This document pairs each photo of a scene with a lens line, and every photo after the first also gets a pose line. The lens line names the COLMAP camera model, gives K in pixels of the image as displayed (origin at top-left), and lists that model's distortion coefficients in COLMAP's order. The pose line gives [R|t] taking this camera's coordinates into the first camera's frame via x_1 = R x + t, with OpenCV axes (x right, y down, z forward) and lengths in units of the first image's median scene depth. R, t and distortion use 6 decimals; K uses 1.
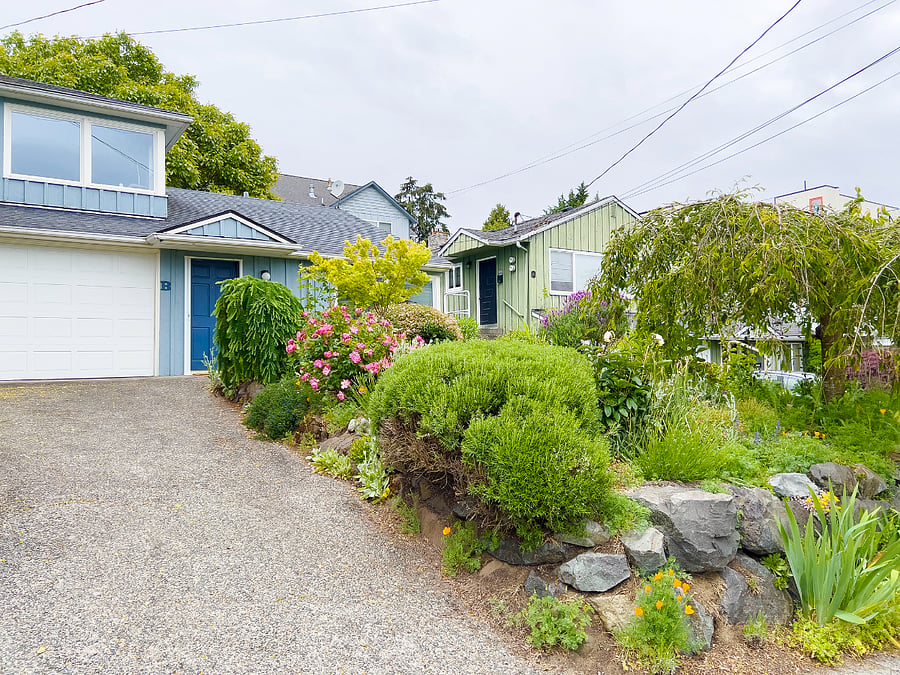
lens RADIAL K [[683.4, 0, 473.5], [0, 683.4, 333.7], [0, 0, 1]] dist [0.002134, -0.011000]
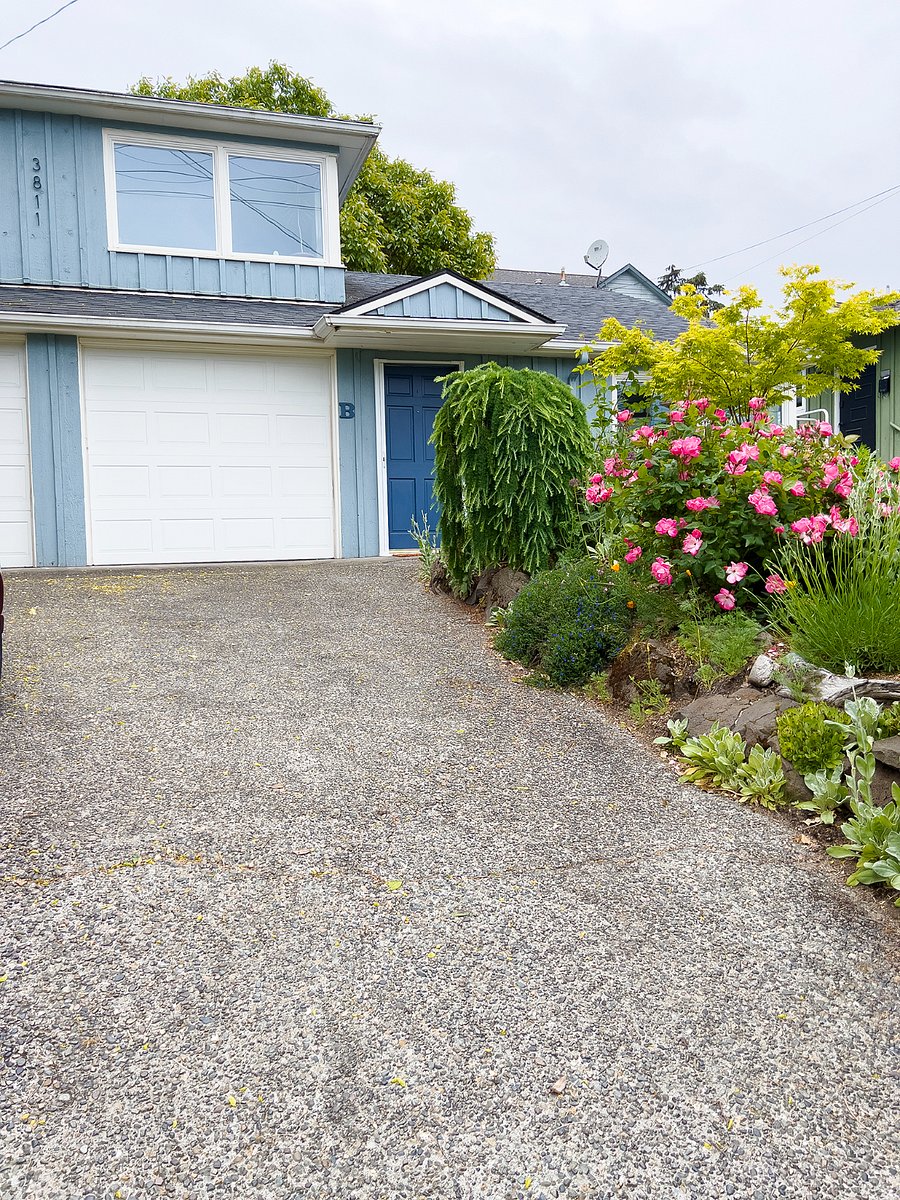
lens RADIAL K [[910.8, 0, 450.0], [0, 910.8, 600.0], [0, 0, 1]] dist [0.087259, -0.109925]
pose [[0.950877, 0.011273, -0.309363, -0.122220], [0.021482, 0.994525, 0.102268, 0.019165], [0.308822, -0.103890, 0.945429, 0.269034]]
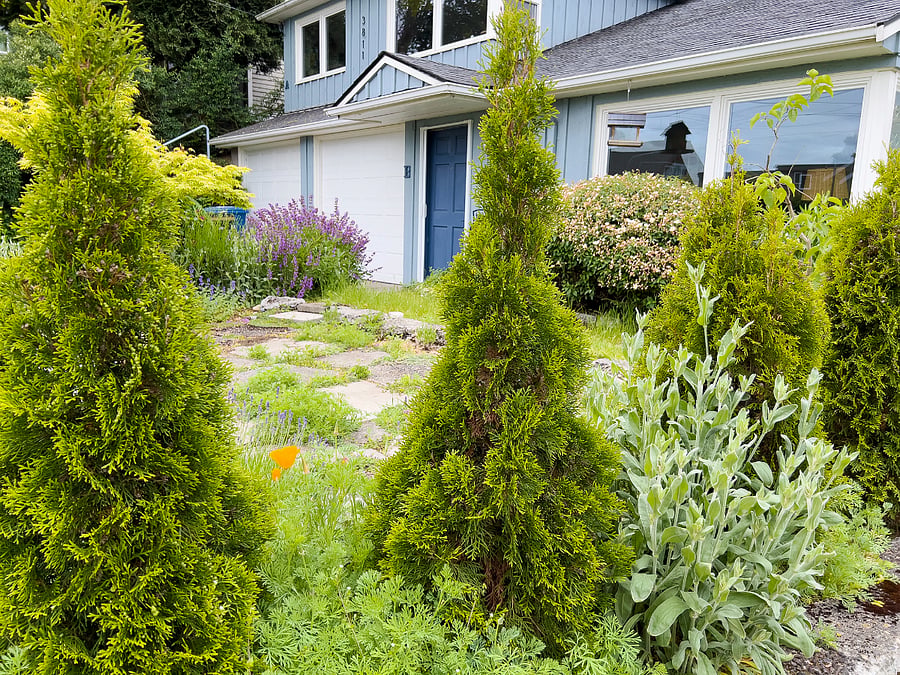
lens RADIAL K [[683.1, 0, 450.0], [0, 683.1, 337.5], [0, 0, 1]] dist [0.087259, -0.109925]
pose [[0.089815, 0.186600, -0.978322, 0.405617], [0.011787, 0.982024, 0.188389, -0.035610], [0.995889, -0.028452, 0.086001, 1.109988]]
